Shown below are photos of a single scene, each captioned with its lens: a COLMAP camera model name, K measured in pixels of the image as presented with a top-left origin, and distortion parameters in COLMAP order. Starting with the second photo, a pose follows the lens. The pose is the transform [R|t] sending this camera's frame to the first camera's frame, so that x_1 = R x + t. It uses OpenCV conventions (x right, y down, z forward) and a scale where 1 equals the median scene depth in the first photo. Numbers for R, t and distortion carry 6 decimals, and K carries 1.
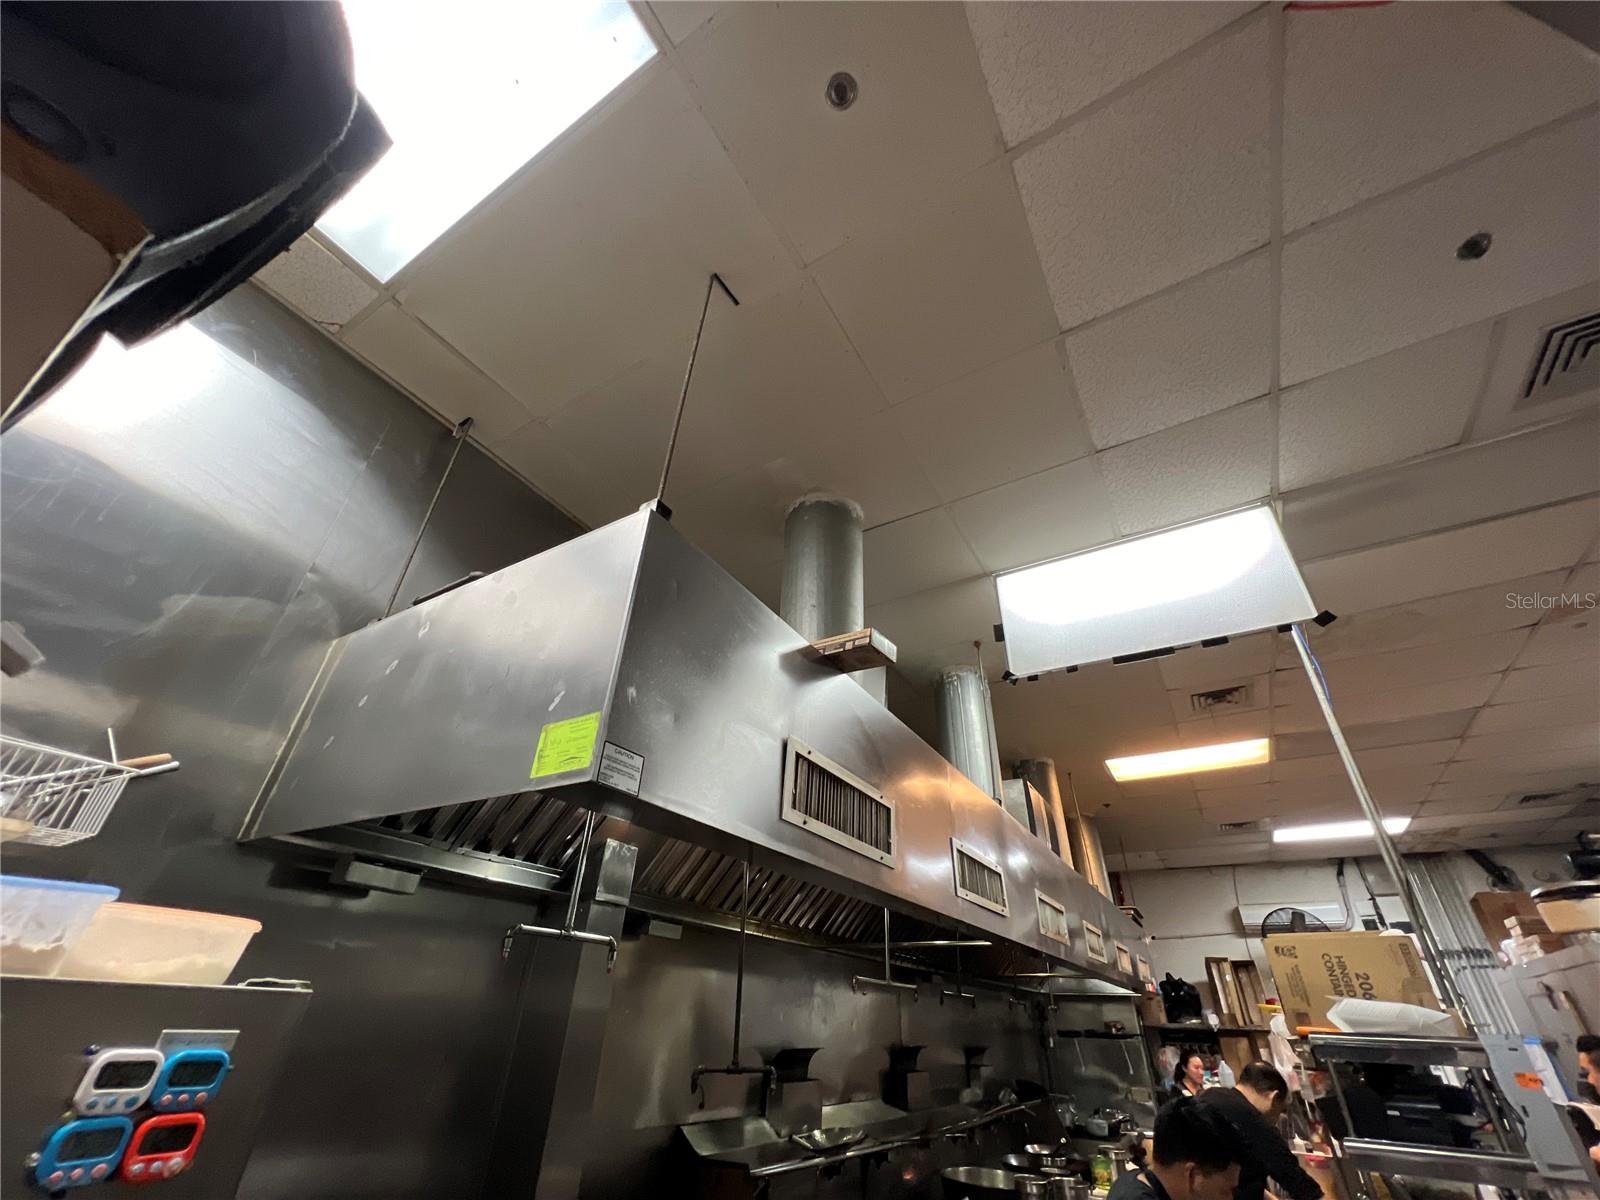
lens RADIAL K [[645.2, 0, 800.6], [0, 645.2, 600.7], [0, 0, 1]] dist [0.003918, 0.000238]
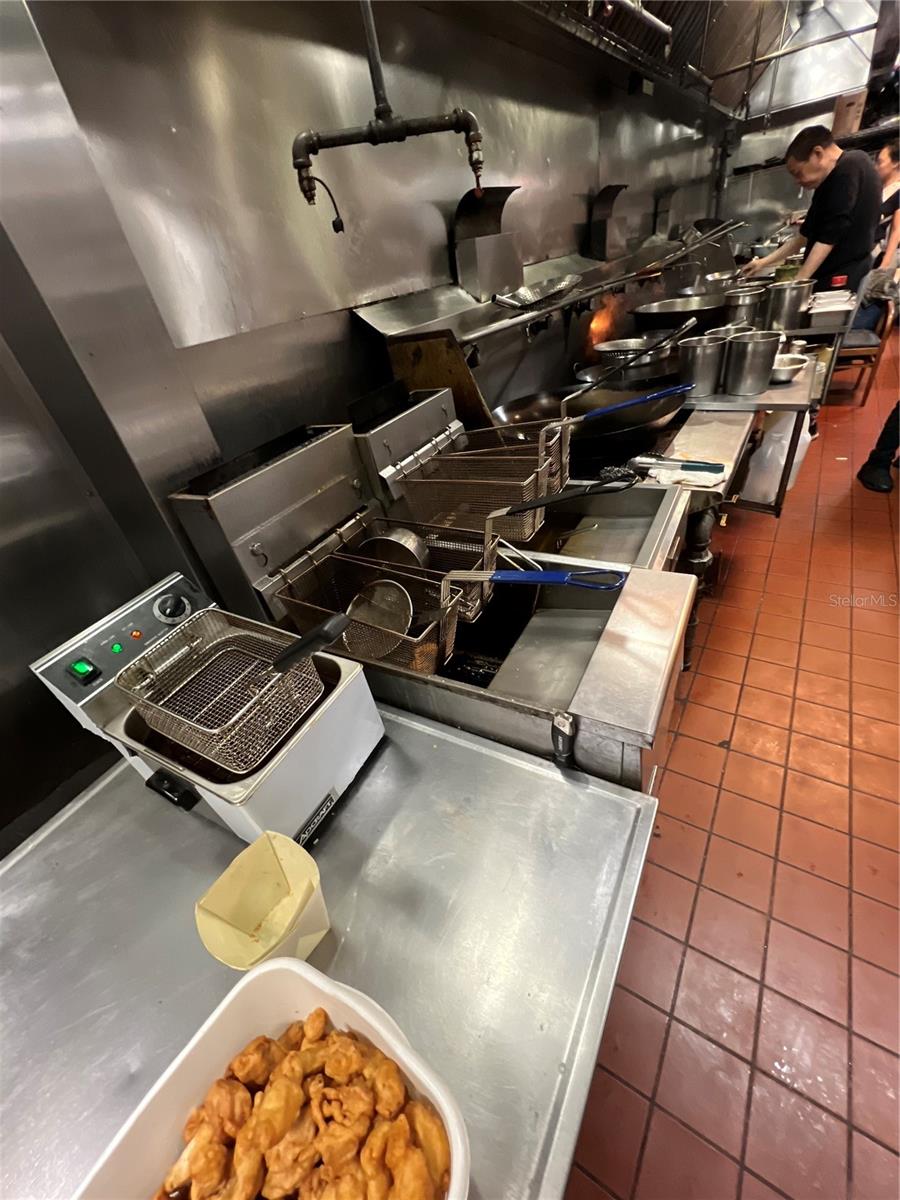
lens RADIAL K [[483.9, 0, 452.5], [0, 483.9, 605.1], [0, 0, 1]] dist [0.003918, 0.000238]
pose [[0.981991, -0.141082, -0.125653, -0.042821], [0.168381, 0.351953, 0.920748, 0.374517], [-0.085677, -0.925324, 0.369370, 0.399162]]
